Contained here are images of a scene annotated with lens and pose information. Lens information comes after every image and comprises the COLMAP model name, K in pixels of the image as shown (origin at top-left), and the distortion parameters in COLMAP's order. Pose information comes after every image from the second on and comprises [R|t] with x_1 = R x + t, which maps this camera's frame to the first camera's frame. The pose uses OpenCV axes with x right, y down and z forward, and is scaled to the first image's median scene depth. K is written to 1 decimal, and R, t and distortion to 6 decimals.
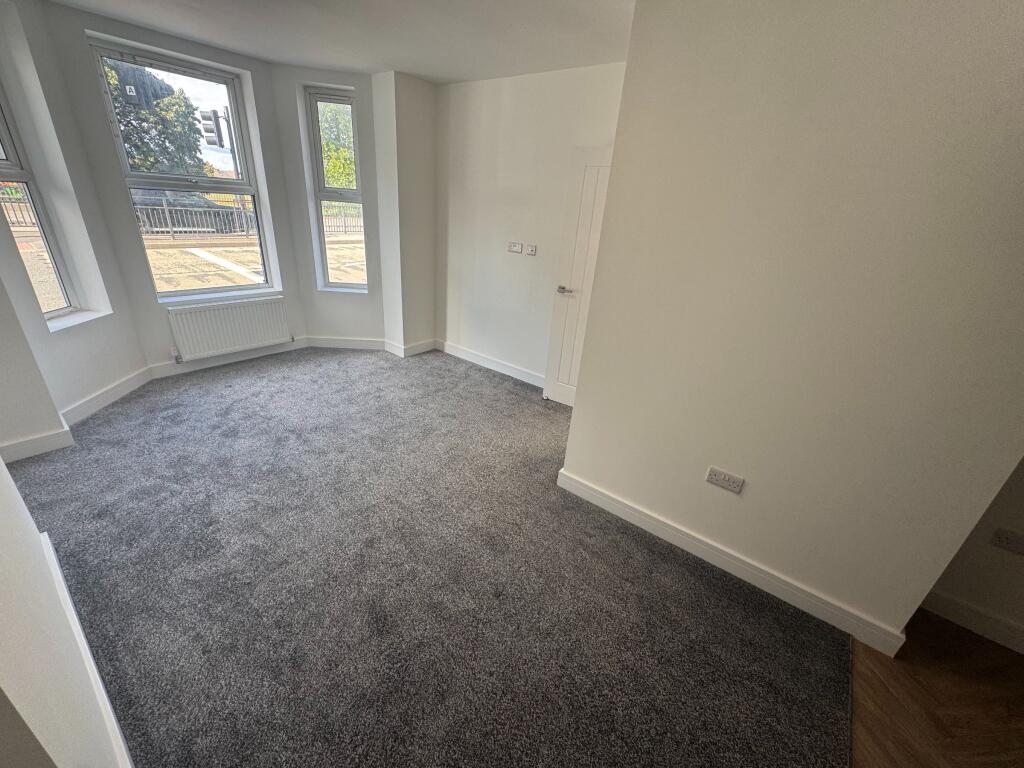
lens RADIAL K [[409.1, 0, 513.8], [0, 409.1, 385.1], [0, 0, 1]] dist [0.001170, 0.000476]
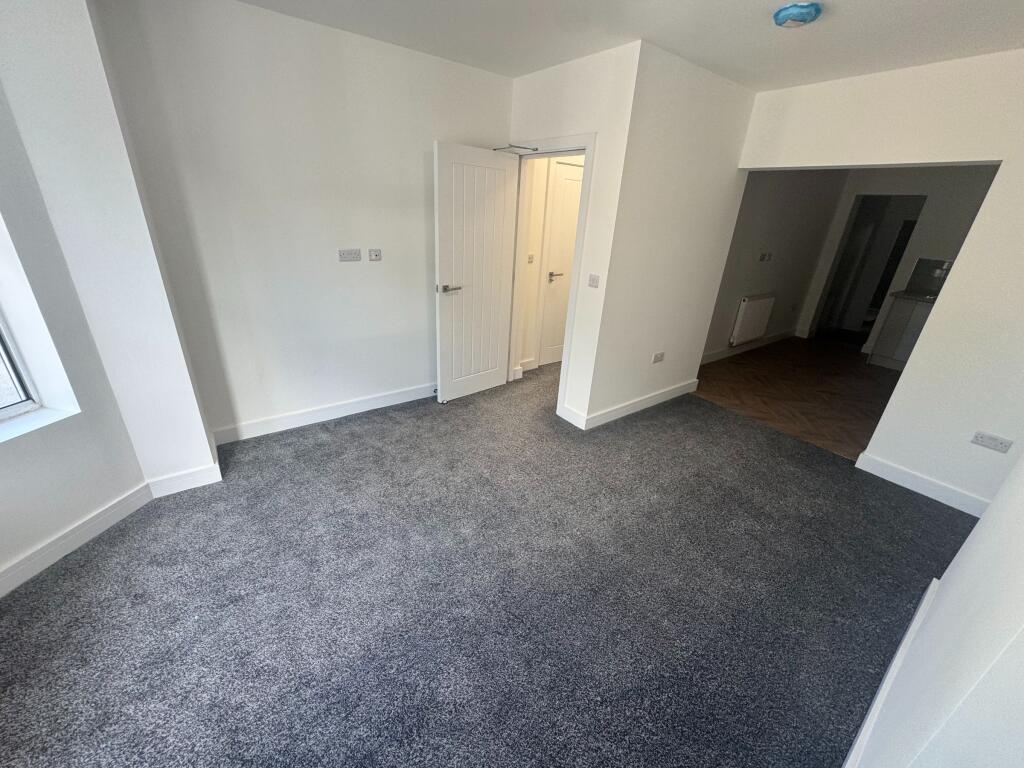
lens RADIAL K [[409.1, 0, 508.3], [0, 409.1, 383.0], [0, 0, 1]] dist [0.001170, 0.000476]
pose [[0.277542, -0.429044, 0.859588, -0.698000], [0.355299, 0.877142, 0.323087, -0.269093], [-0.892599, 0.215740, 0.395883, 0.474337]]
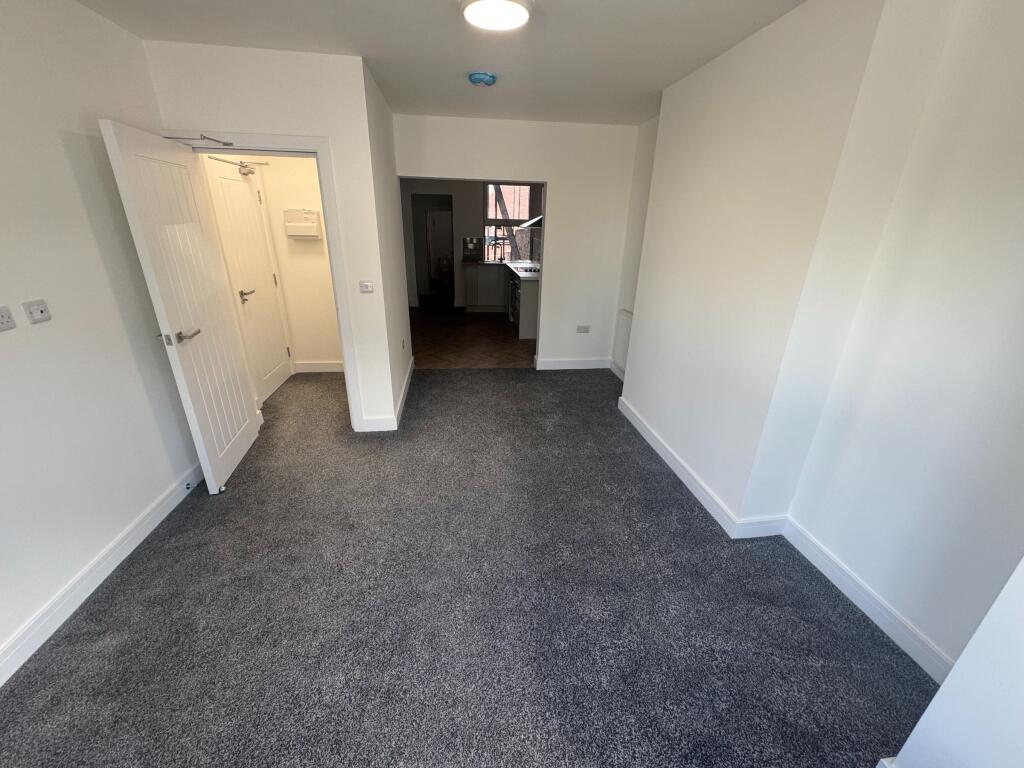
lens RADIAL K [[409.1, 0, 513.3], [0, 409.1, 382.4], [0, 0, 1]] dist [0.001170, 0.000476]
pose [[-0.704380, -0.339709, 0.623255, -0.647176], [0.219833, 0.730471, 0.646595, -0.445647], [-0.674924, 0.592461, -0.439850, 0.869510]]
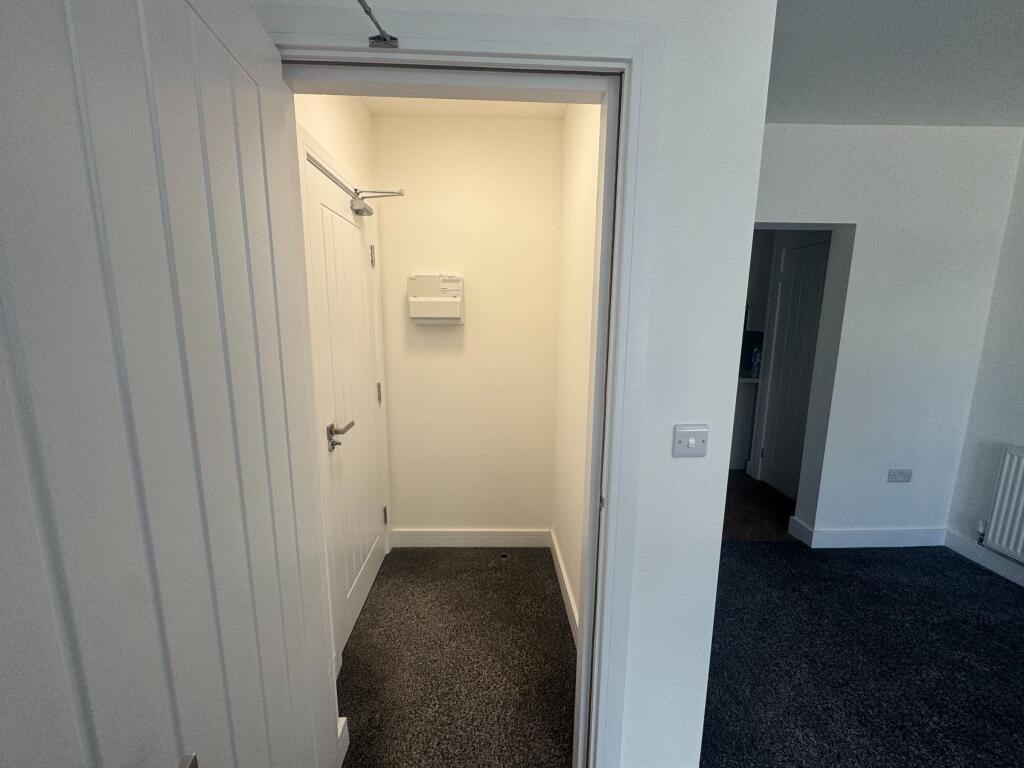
lens RADIAL K [[409.1, 0, 511.8], [0, 409.1, 383.9], [0, 0, 1]] dist [0.001170, 0.000476]
pose [[-0.637263, -0.206130, 0.742568, -0.000291], [0.264980, 0.846205, 0.462301, -0.322672], [-0.723658, 0.491373, -0.484635, 0.804266]]
